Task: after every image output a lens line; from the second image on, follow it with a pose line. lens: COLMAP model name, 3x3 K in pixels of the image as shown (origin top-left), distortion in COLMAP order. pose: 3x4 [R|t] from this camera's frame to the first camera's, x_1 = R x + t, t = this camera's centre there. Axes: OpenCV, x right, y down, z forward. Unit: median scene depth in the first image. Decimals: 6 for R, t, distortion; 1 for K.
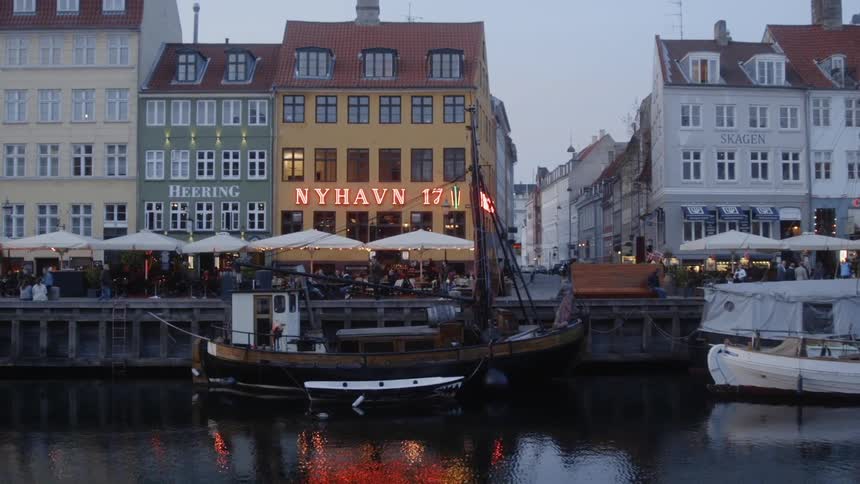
lens RADIAL K [[816.5, 0, 430.0], [0, 816.5, 242.0], [0, 0, 1]] dist [-0.103801, -0.001095]
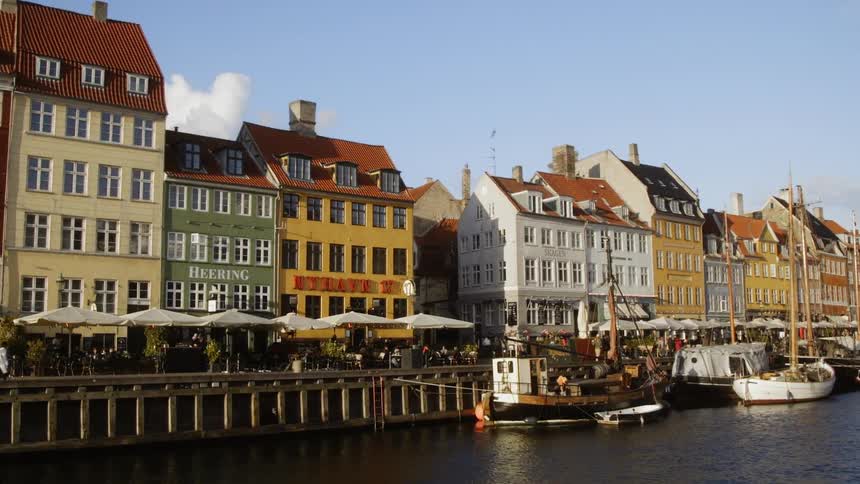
lens RADIAL K [[816.5, 0, 430.0], [0, 816.5, 242.0], [0, 0, 1]] dist [-0.103801, -0.001095]
pose [[0.791770, 0.067429, 0.607086, -0.719538], [-0.009228, 0.995095, -0.098489, -0.000327], [-0.610750, 0.072378, 0.788509, -0.034960]]
